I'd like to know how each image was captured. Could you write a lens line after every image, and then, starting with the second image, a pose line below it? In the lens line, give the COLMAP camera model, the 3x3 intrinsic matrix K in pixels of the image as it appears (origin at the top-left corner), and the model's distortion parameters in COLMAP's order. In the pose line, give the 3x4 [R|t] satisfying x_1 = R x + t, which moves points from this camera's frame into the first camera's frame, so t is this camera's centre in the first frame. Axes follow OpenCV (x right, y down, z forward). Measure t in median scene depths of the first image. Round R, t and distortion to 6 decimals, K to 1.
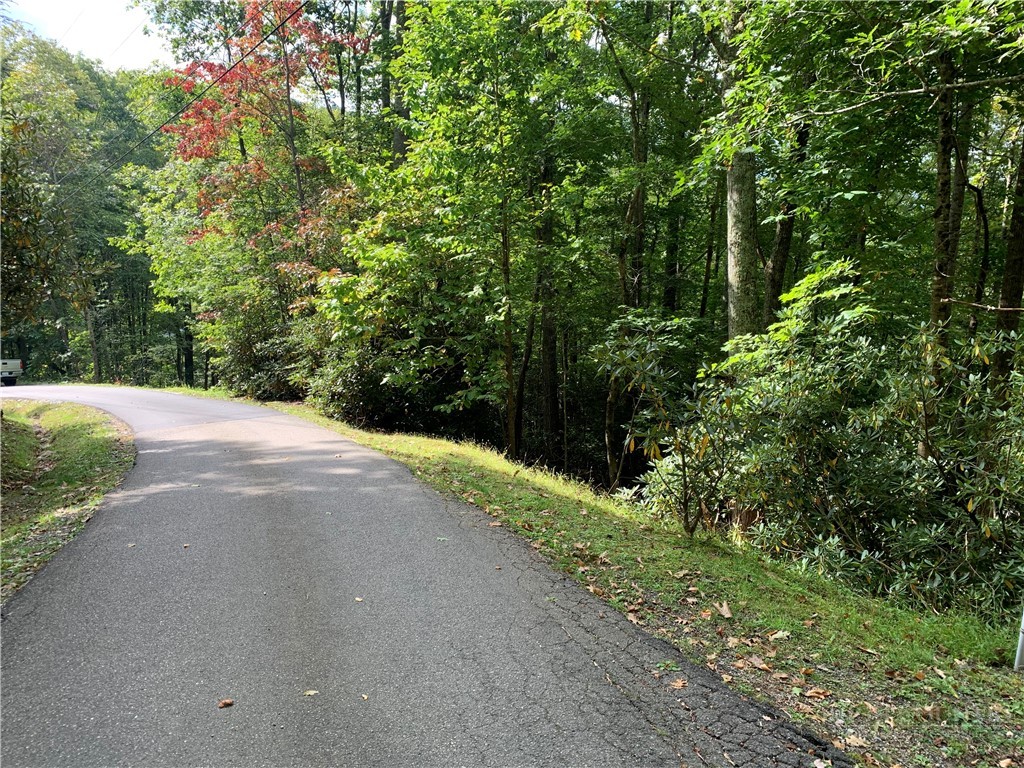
lens RADIAL K [[781.6, 0, 512.0], [0, 781.6, 384.0], [0, 0, 1]] dist [0.047167, -0.004893]
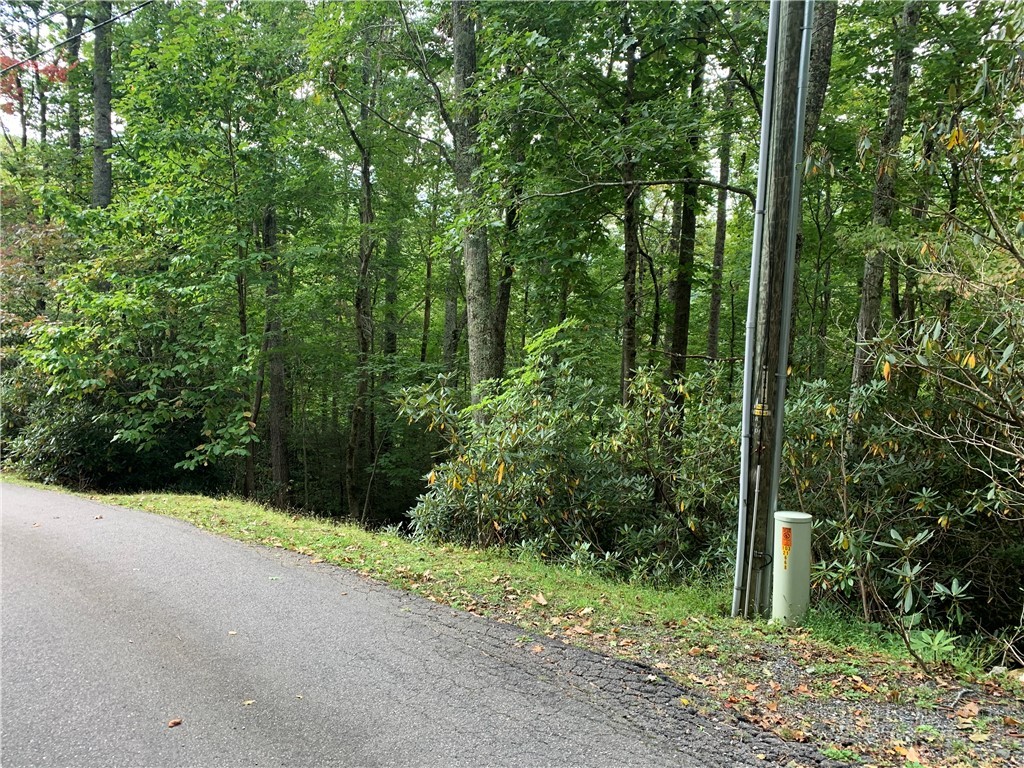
lens RADIAL K [[777.2, 0, 512.0], [0, 777.2, 384.0], [0, 0, 1]] dist [0.253364, -0.441649]
pose [[0.931116, -0.026072, 0.363789, -0.091538], [0.046914, 0.997717, -0.048572, 0.000976], [-0.361692, 0.062293, 0.930214, -0.074232]]
